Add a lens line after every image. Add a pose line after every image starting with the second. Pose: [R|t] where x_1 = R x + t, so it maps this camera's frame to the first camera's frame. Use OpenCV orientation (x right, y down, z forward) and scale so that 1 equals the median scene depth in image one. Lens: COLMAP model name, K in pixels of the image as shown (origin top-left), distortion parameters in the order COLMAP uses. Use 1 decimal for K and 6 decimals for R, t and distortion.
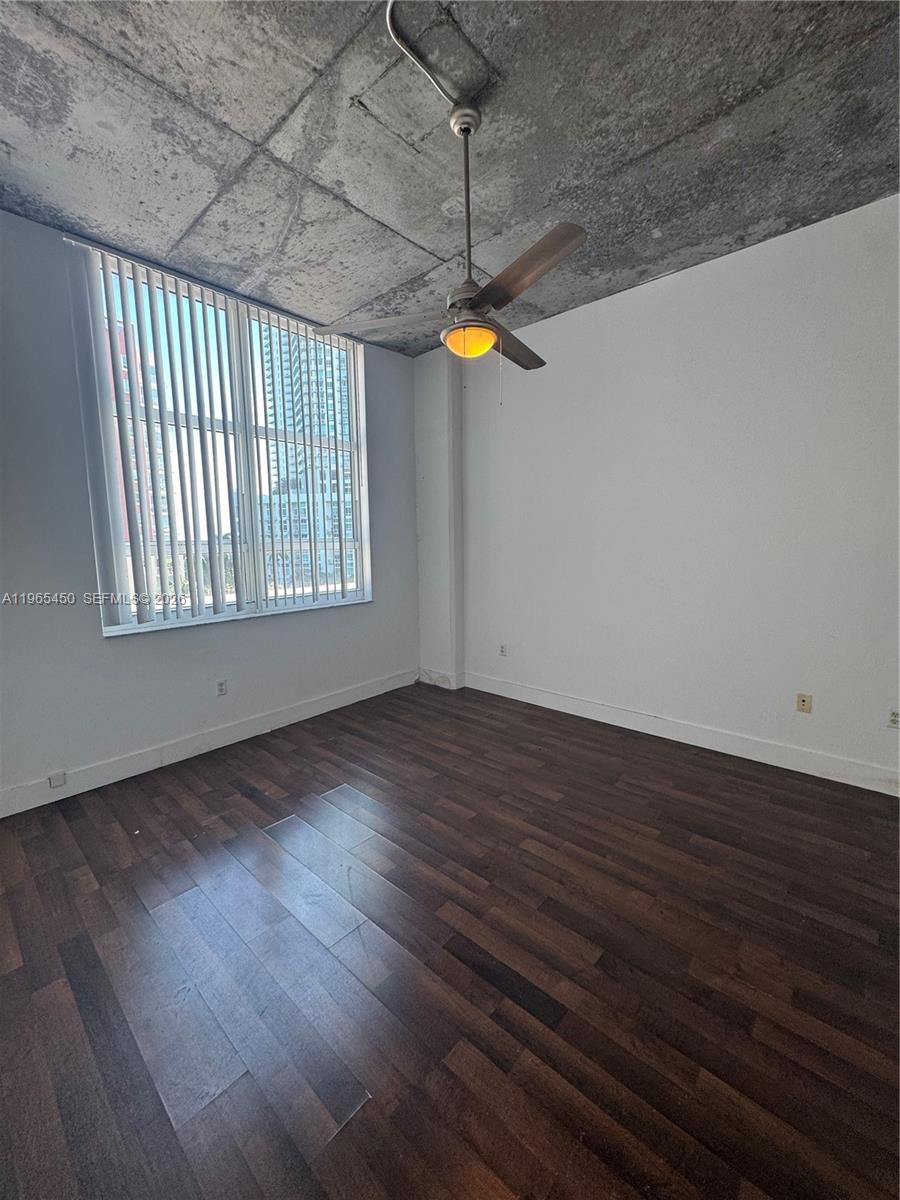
lens RADIAL K [[476.8, 0, 451.2], [0, 476.8, 598.6], [0, 0, 1]] dist [0.001813, -0.000840]
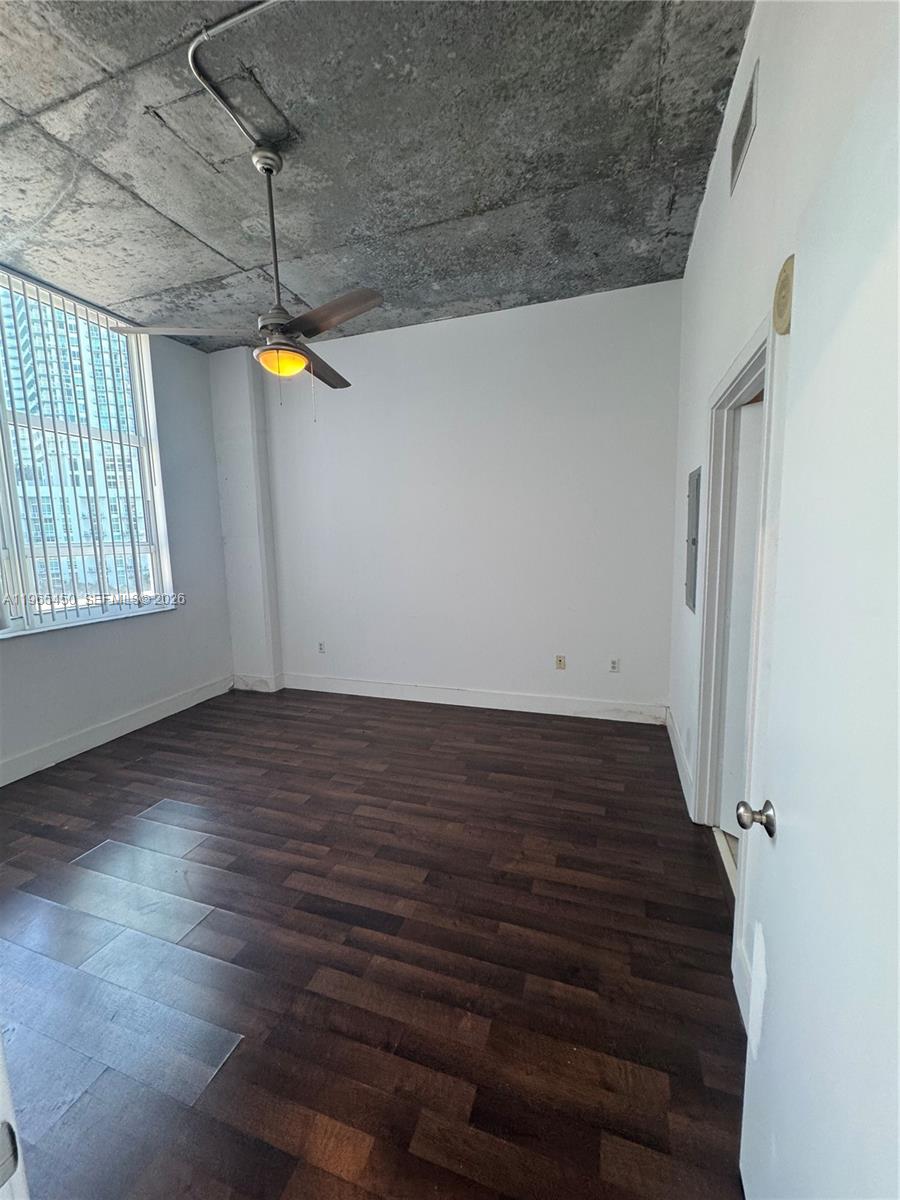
lens RADIAL K [[476.8, 0, 451.1], [0, 476.8, 597.5], [0, 0, 1]] dist [0.001813, -0.000840]
pose [[0.920822, -0.056152, 0.385920, -0.049031], [0.057660, 0.998307, 0.007676, 0.014007], [-0.385698, 0.015184, 0.922500, -0.129347]]
